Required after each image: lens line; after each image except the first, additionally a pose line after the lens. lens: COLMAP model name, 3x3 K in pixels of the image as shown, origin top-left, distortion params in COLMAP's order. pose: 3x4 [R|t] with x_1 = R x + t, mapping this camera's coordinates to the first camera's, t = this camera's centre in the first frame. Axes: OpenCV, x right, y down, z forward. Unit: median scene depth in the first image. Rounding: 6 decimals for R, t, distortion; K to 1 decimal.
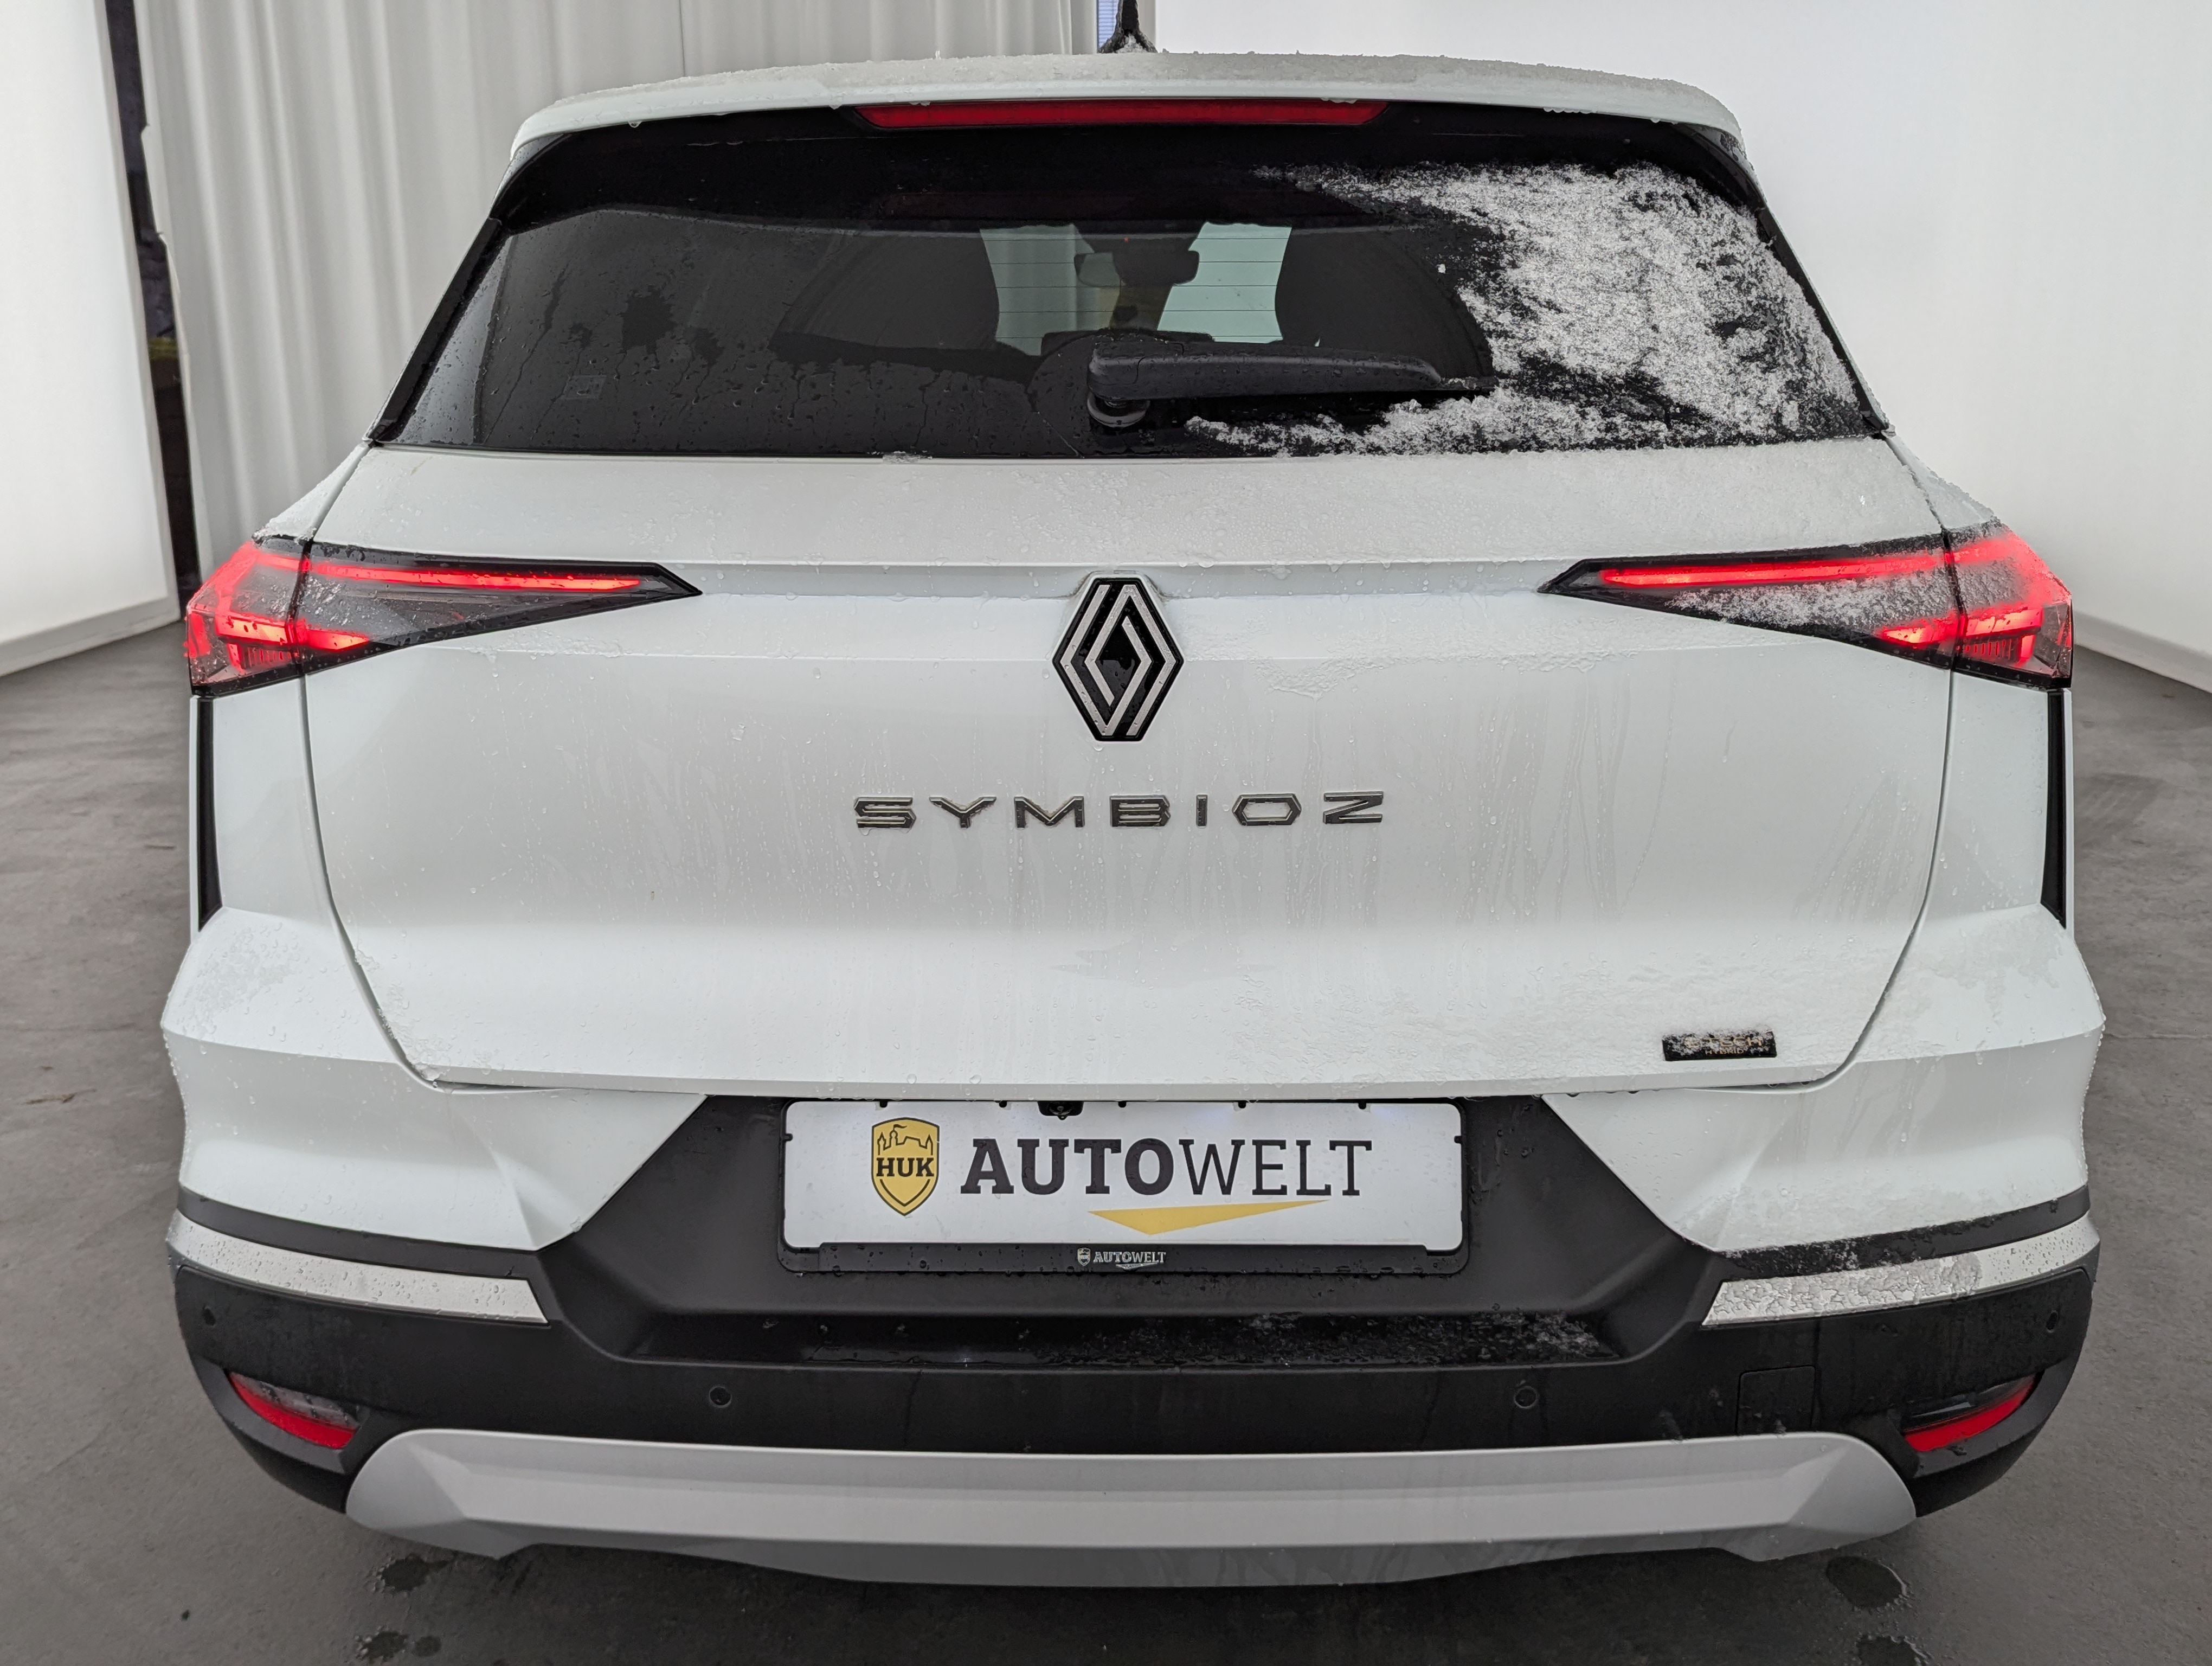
lens RADIAL K [[1998.2, 0, 1106.0], [0, 1998.2, 833.0], [0, 0, 1]] dist [0.067099, -0.068698]
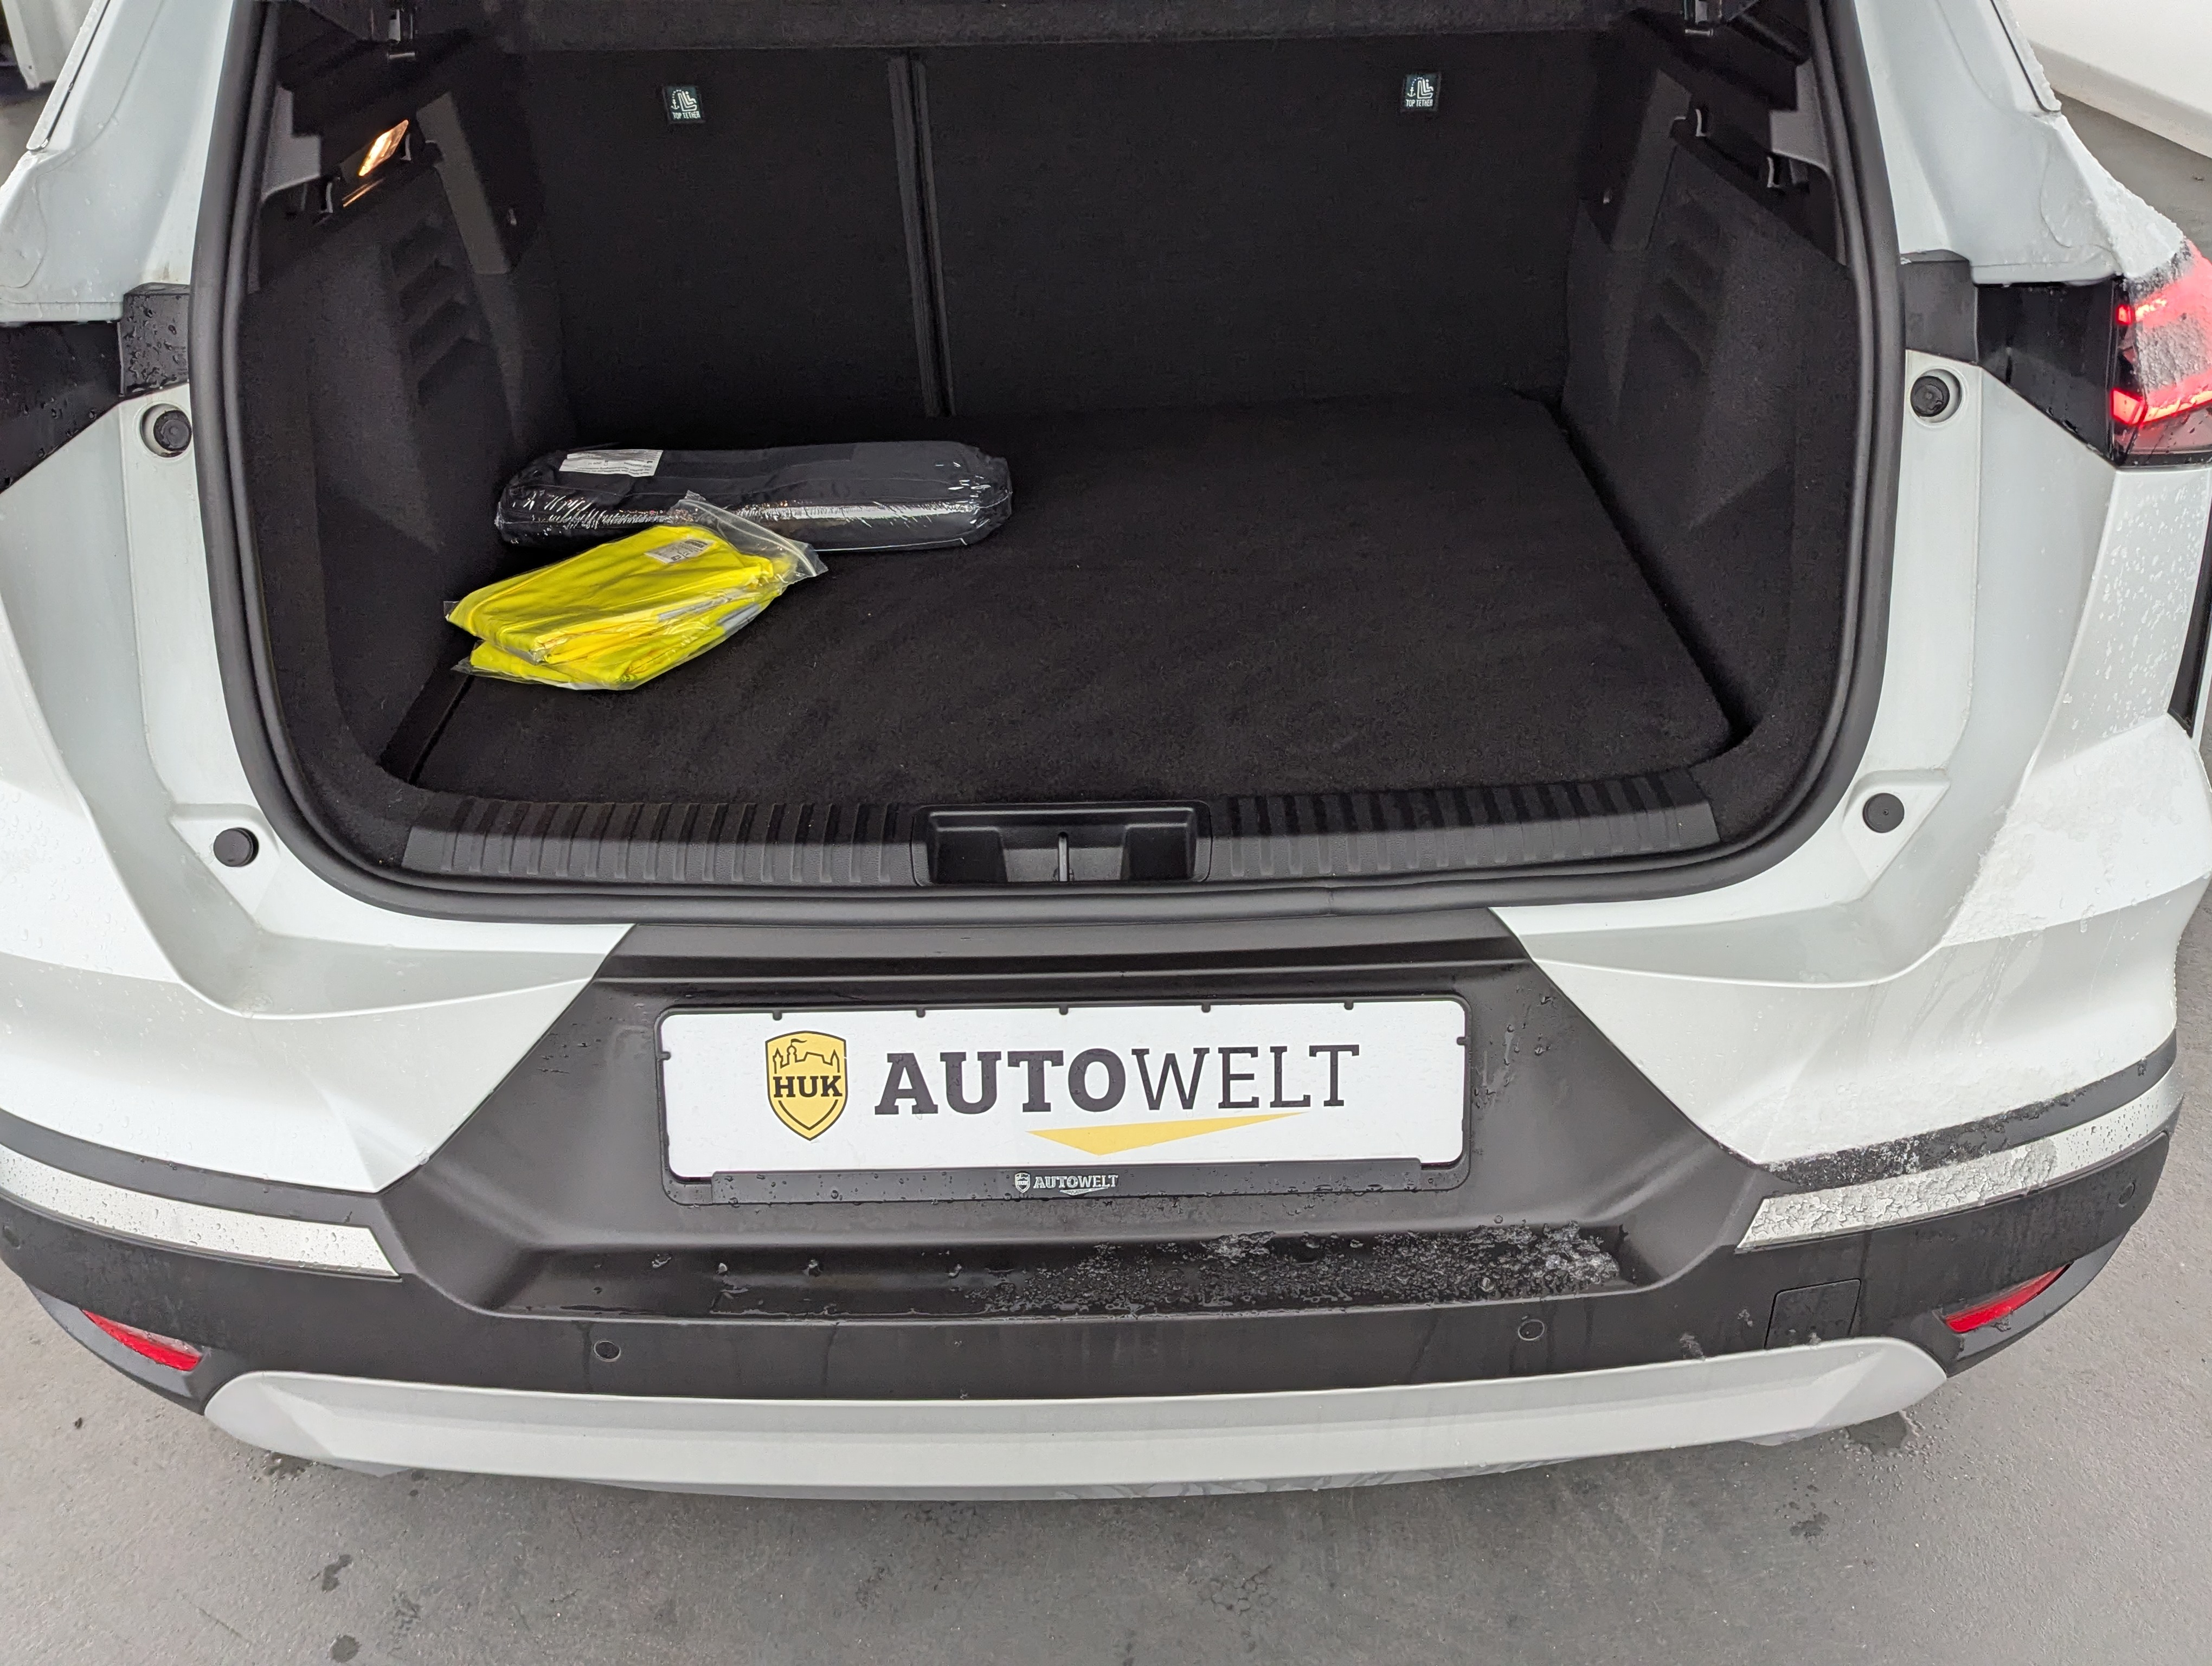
lens RADIAL K [[1952.7, 0, 1098.7], [0, 1952.7, 805.3], [0, 0, 1]] dist [0.077161, -0.077222]
pose [[0.999511, -0.024670, 0.019209, 0.009406], [0.018419, 0.961025, 0.275846, -0.173522], [-0.025266, -0.275358, 0.961010, 0.237436]]
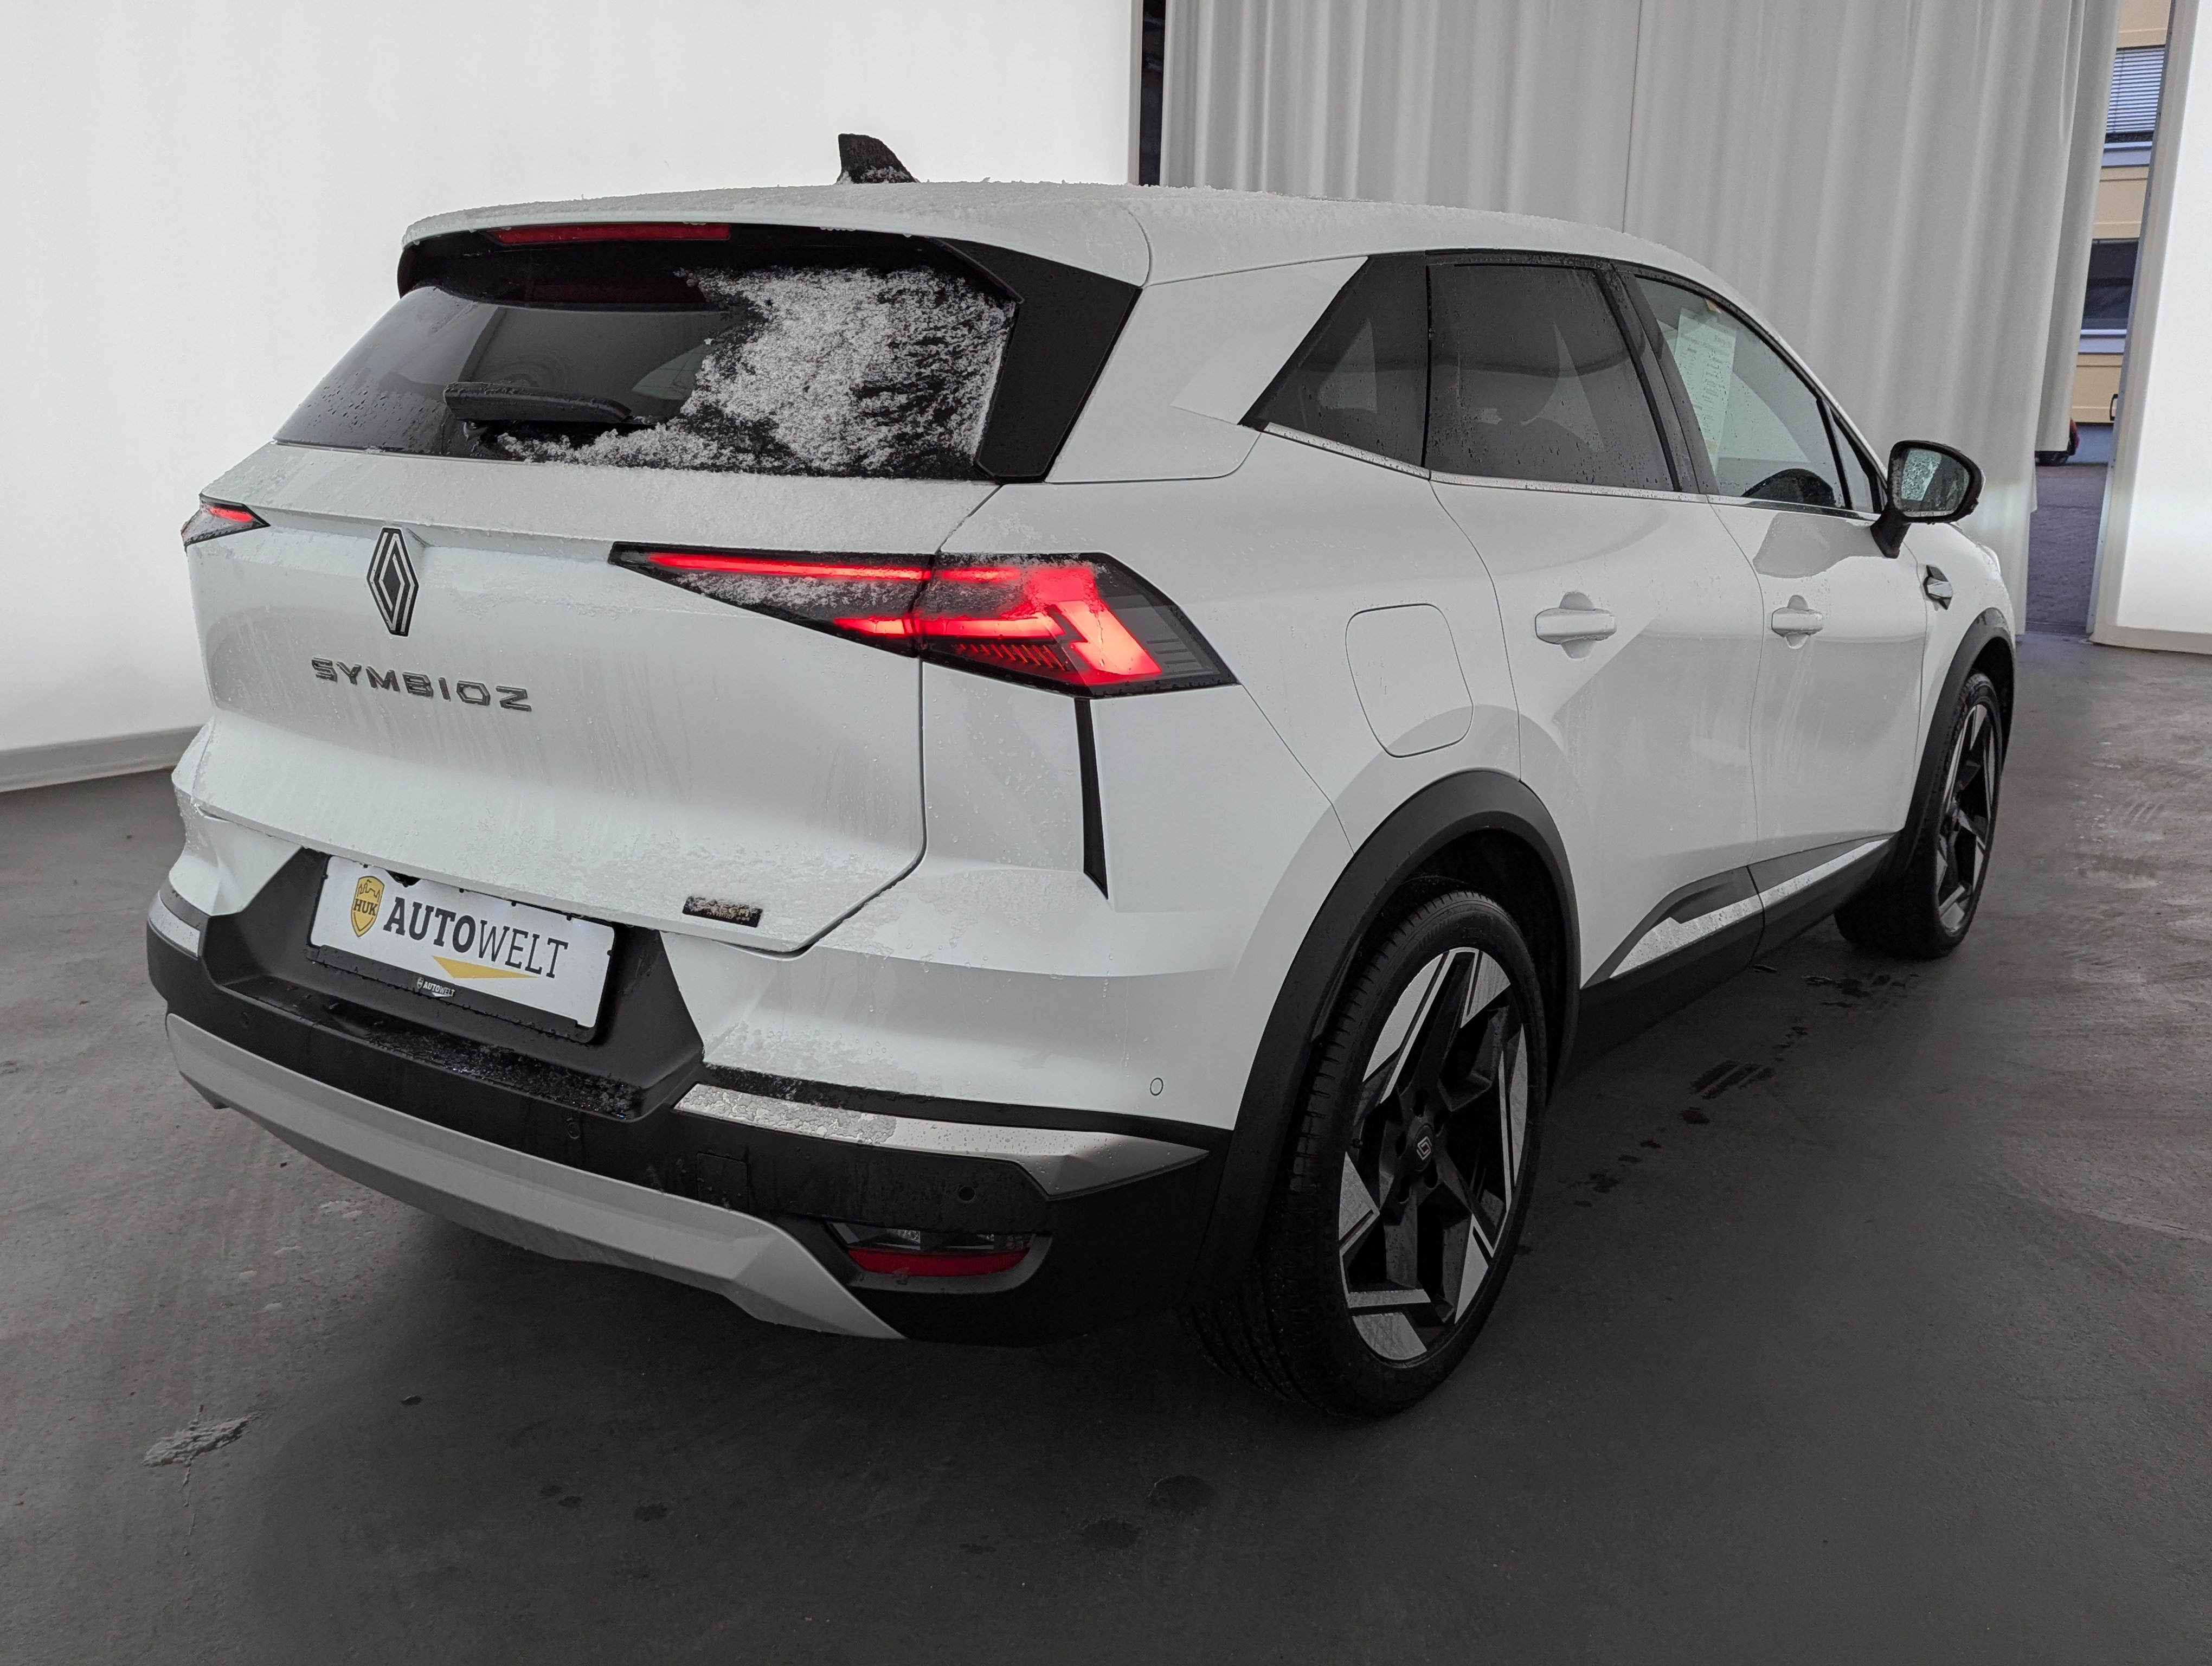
lens RADIAL K [[1998.2, 0, 1106.0], [0, 1998.2, 833.0], [0, 0, 1]] dist [0.067099, -0.068698]
pose [[0.821061, 0.149638, -0.550878, 1.227284], [-0.169949, 0.985348, 0.014355, -0.009606], [0.544955, 0.081835, 0.834462, 0.006990]]
